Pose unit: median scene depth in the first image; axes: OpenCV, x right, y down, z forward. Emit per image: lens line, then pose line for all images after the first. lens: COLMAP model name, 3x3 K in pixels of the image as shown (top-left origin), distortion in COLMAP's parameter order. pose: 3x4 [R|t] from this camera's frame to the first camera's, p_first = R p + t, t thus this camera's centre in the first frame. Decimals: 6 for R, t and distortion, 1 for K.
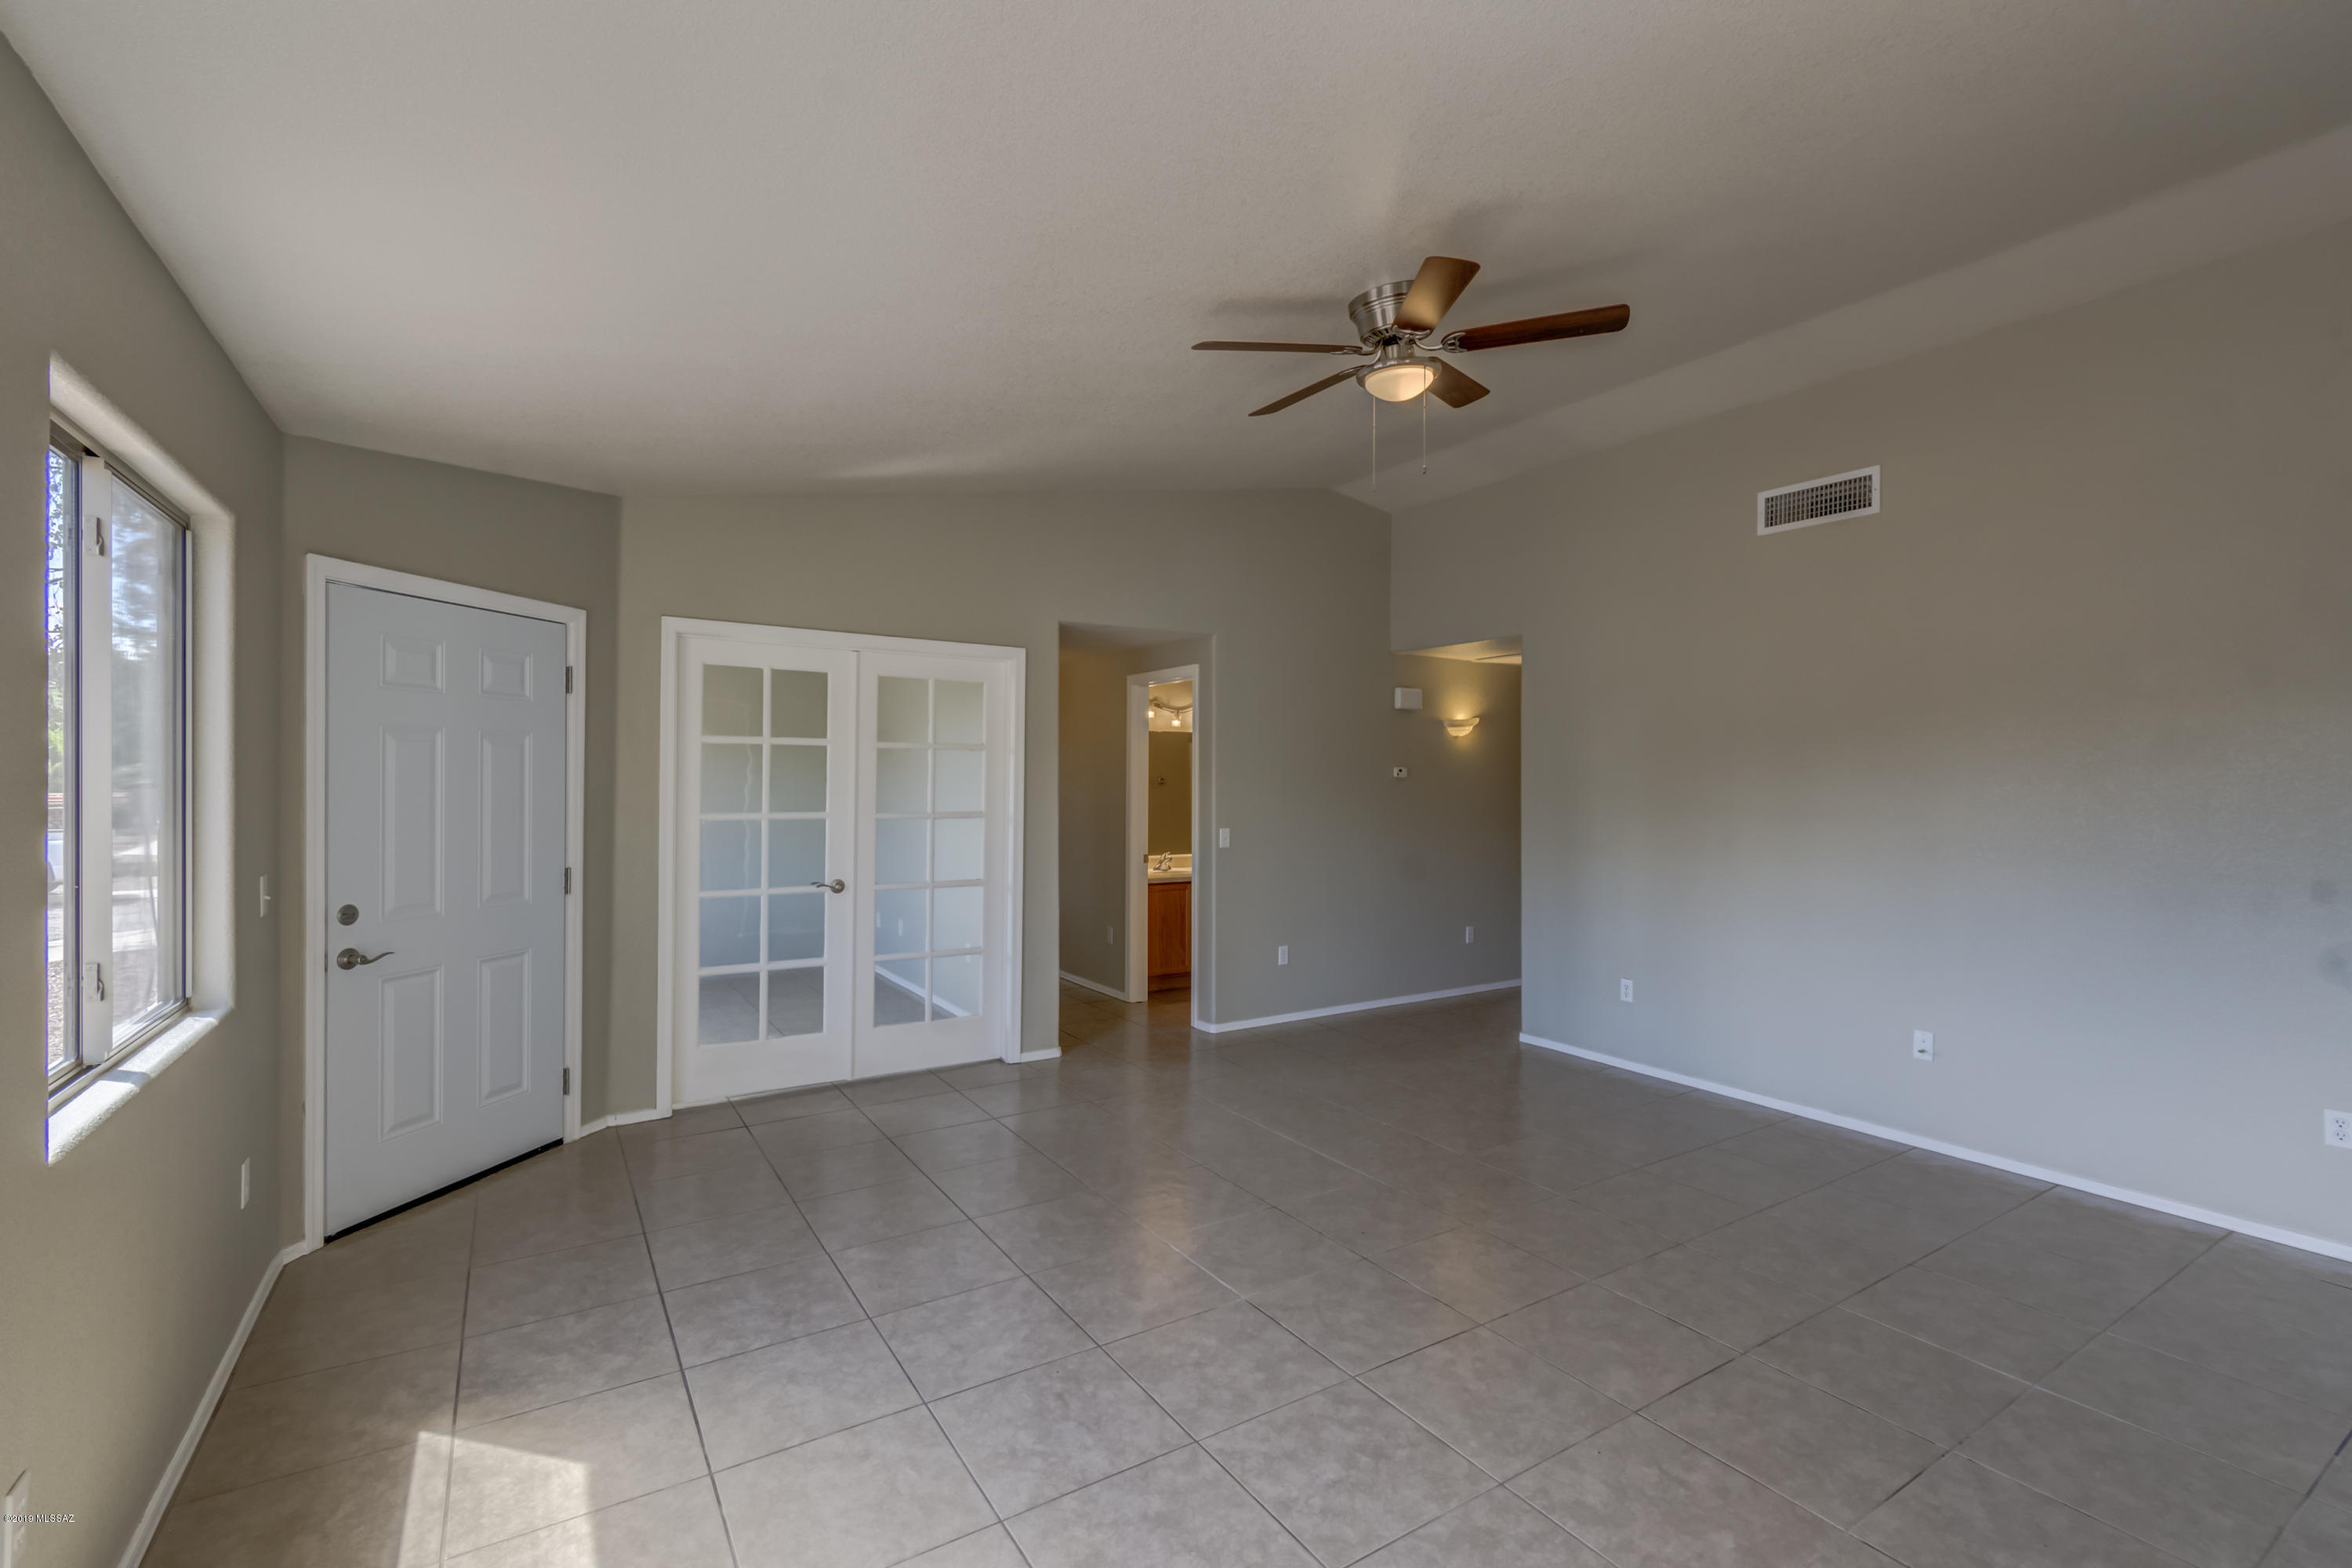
lens RADIAL K [[1047.9, 0, 1207.6], [0, 1047.9, 784.2], [0, 0, 1]] dist [-0.007938, -0.000830]
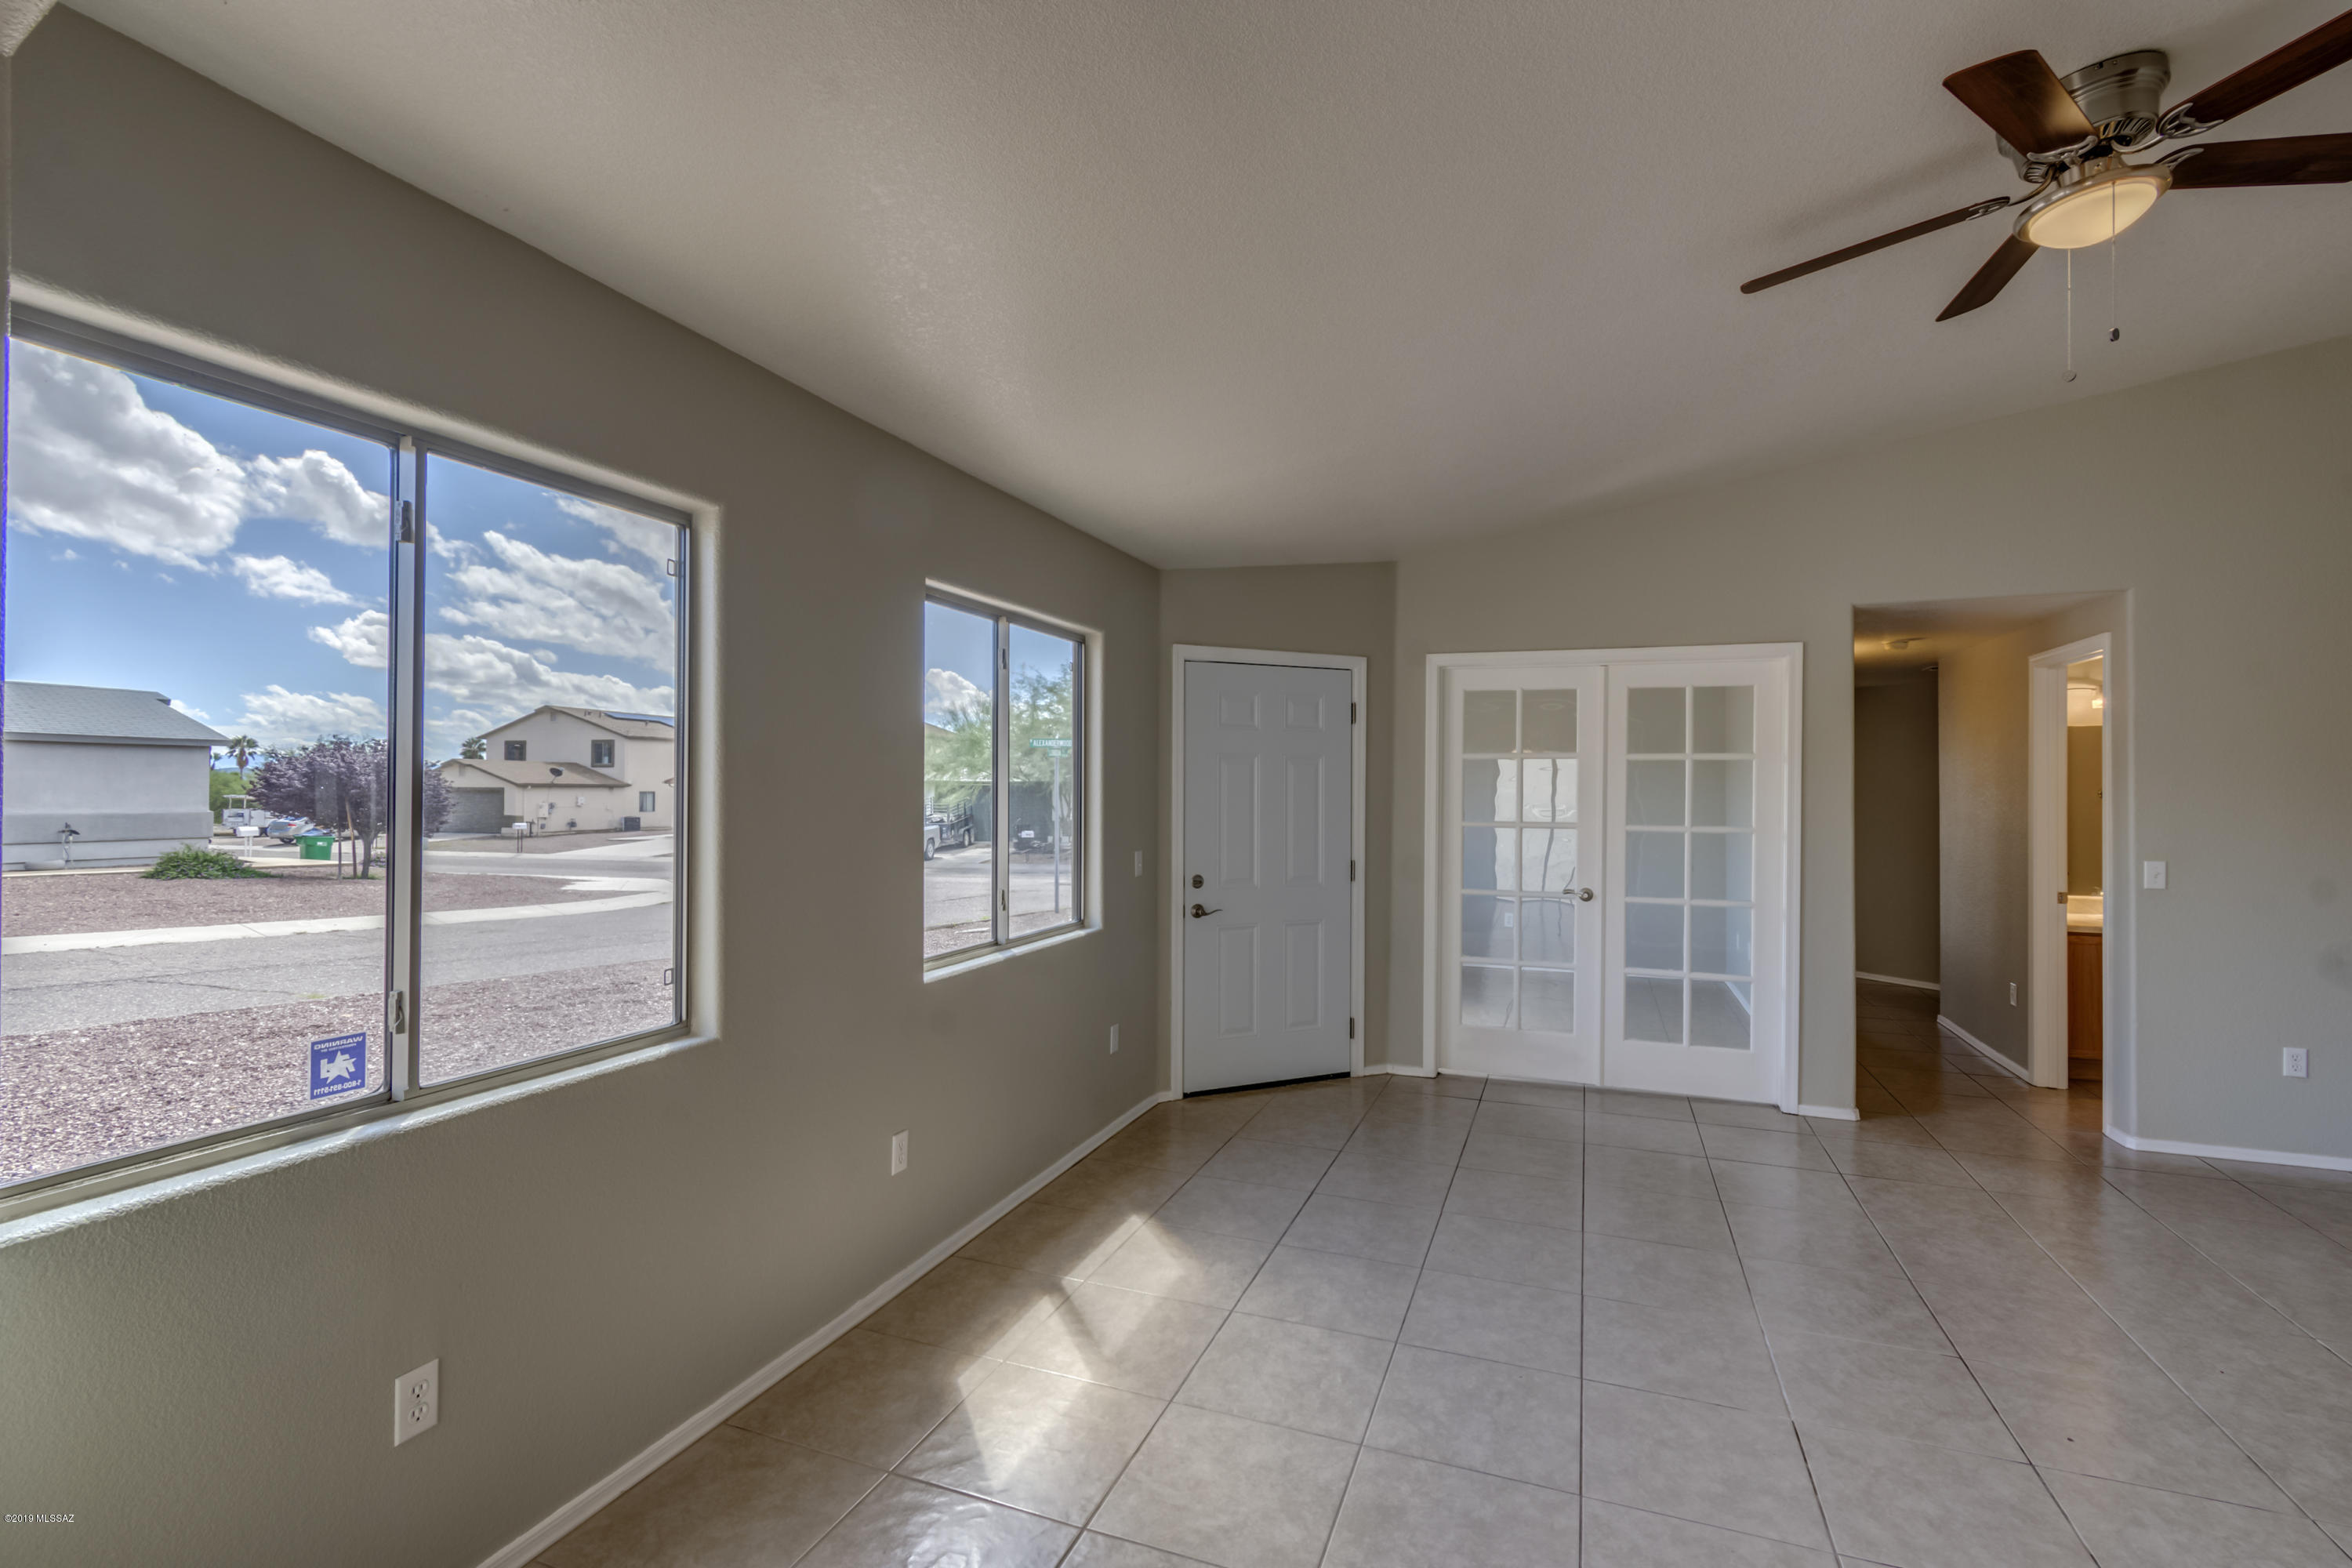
lens RADIAL K [[1047.9, 0, 1167.8], [0, 1047.9, 786.4], [0, 0, 1]] dist [-0.007938, -0.000830]
pose [[0.568160, -0.003597, -0.822910, 0.307310], [-0.004324, 0.999964, -0.007356, 0.000007], [0.822907, 0.007737, 0.568124, 0.087253]]
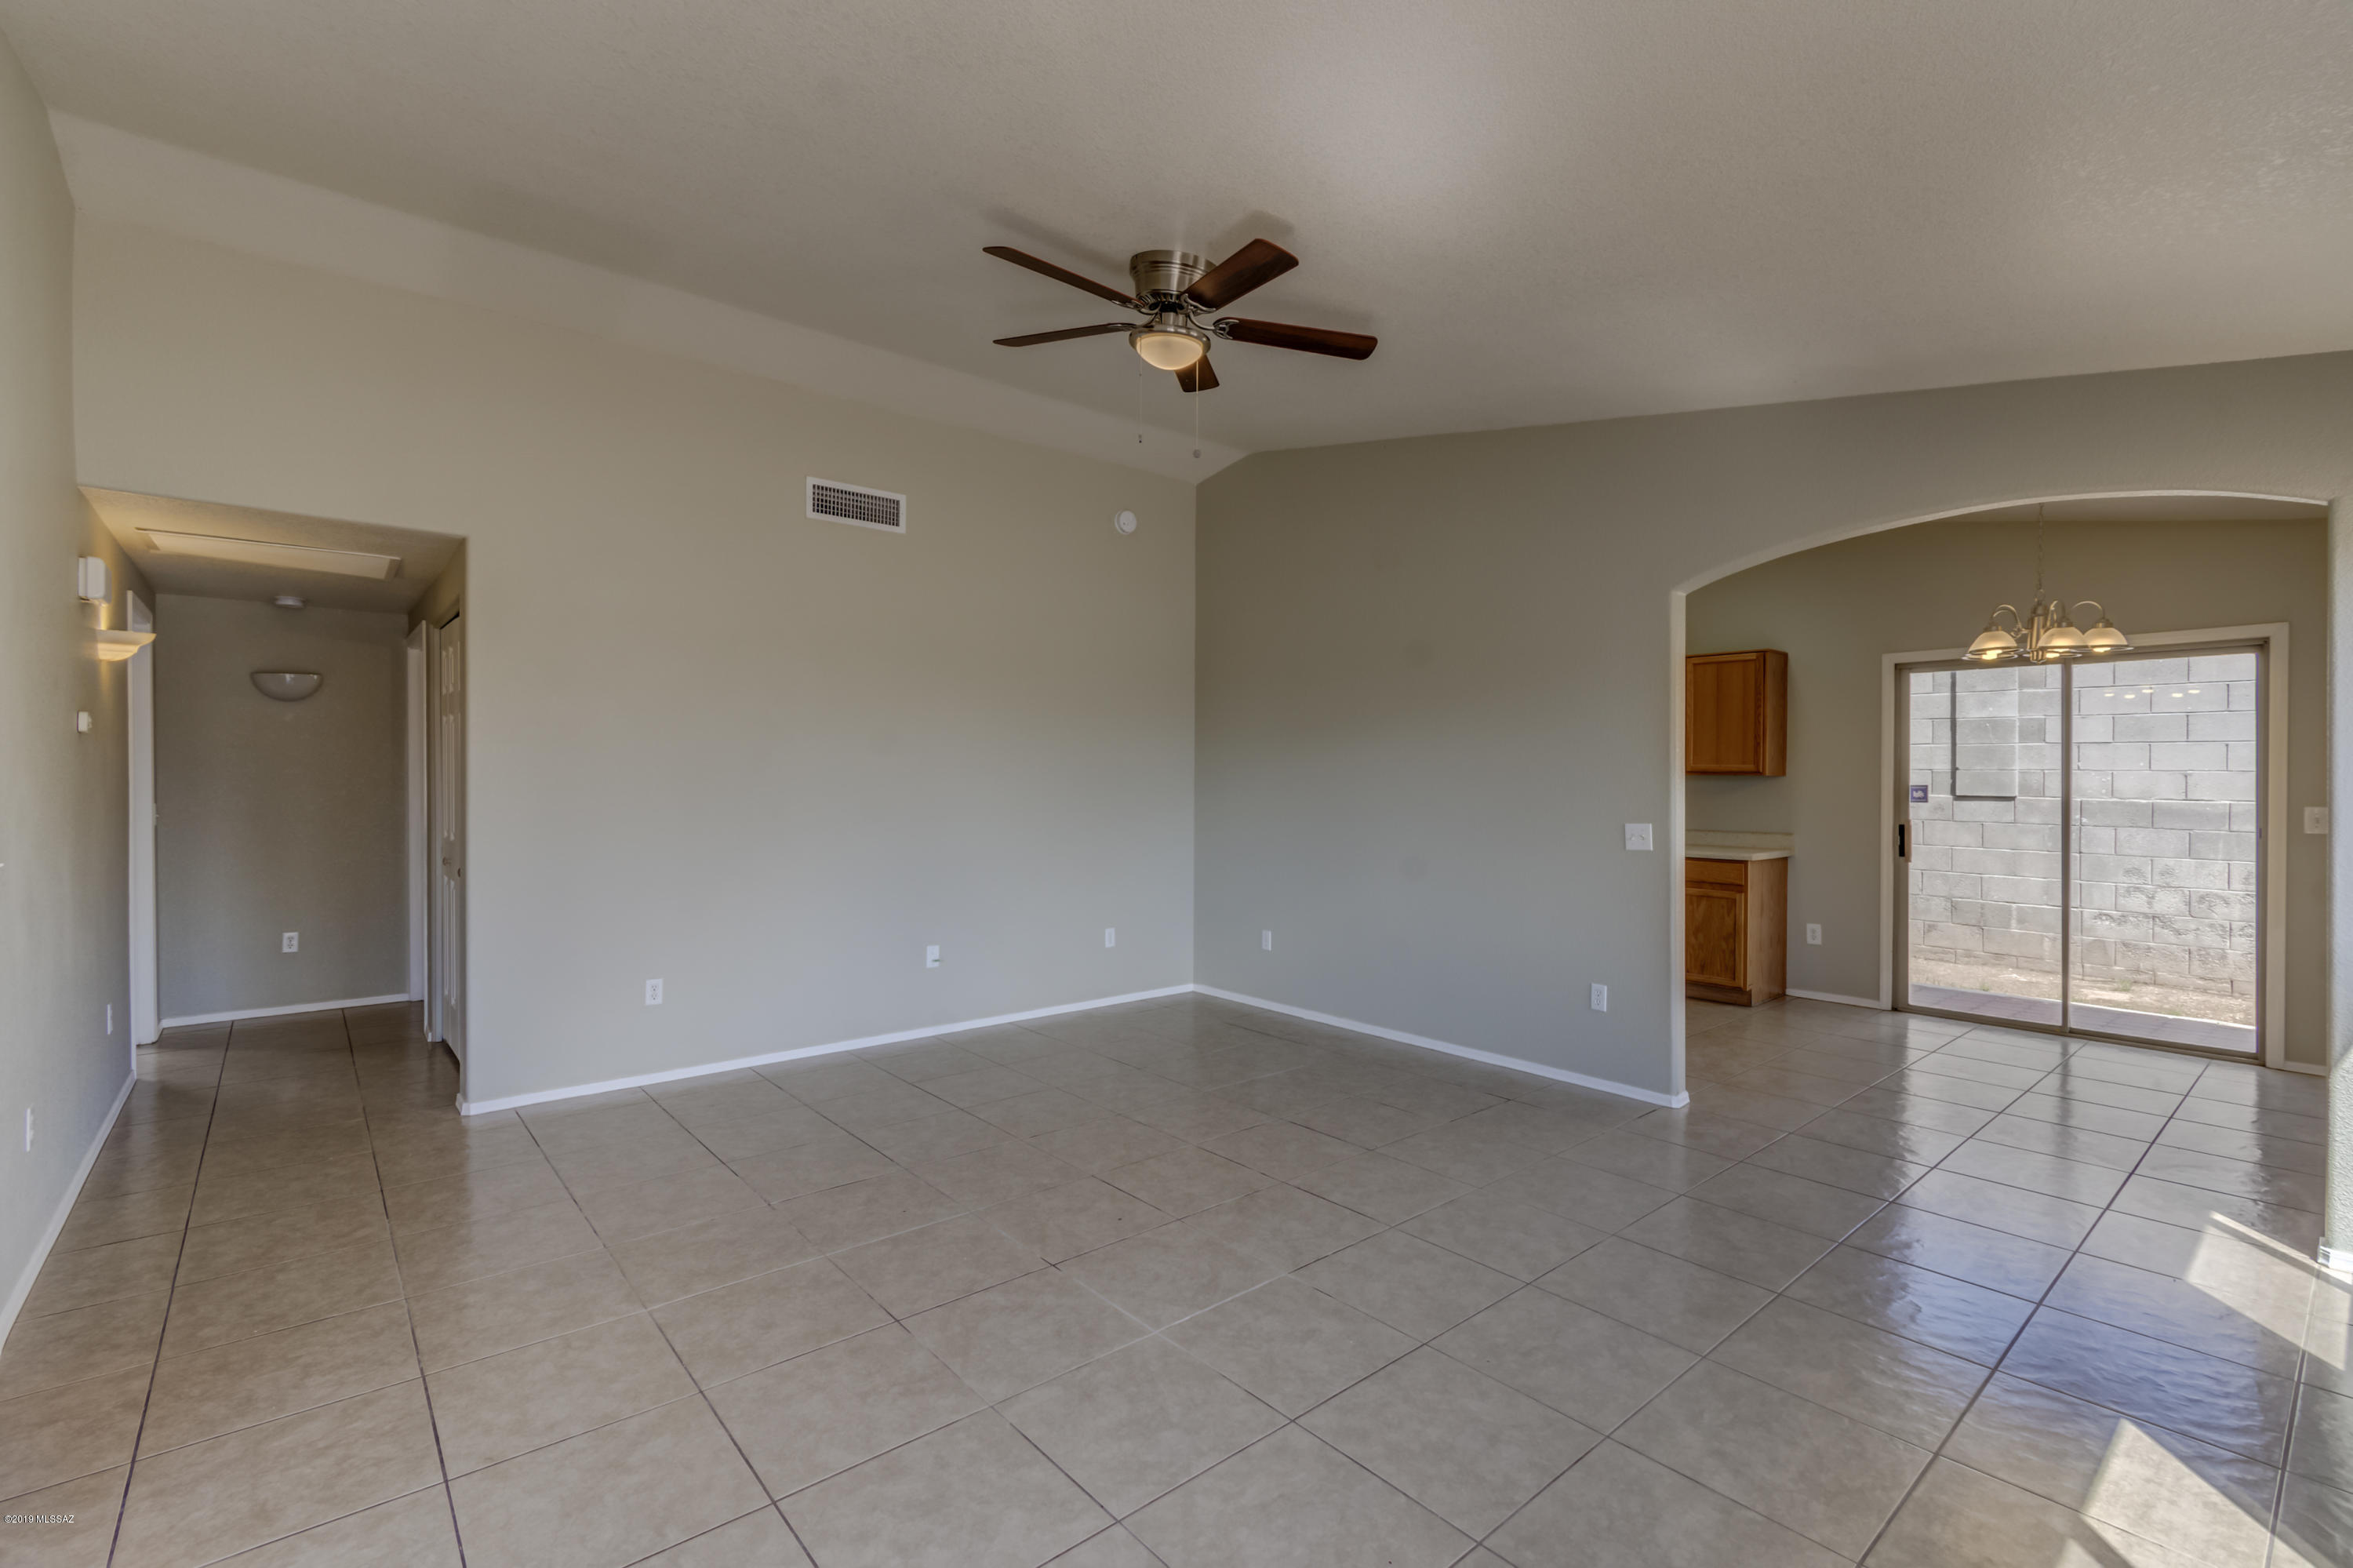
lens RADIAL K [[1048.4, 0, 1168.3], [0, 1048.4, 792.1], [0, 0, 1]] dist [-0.007938, -0.000830]
pose [[-0.115770, -0.025772, 0.992942, -0.642851], [0.003306, 0.999648, 0.026332, 0.013067], [-0.993271, 0.006331, -0.115644, 0.864531]]
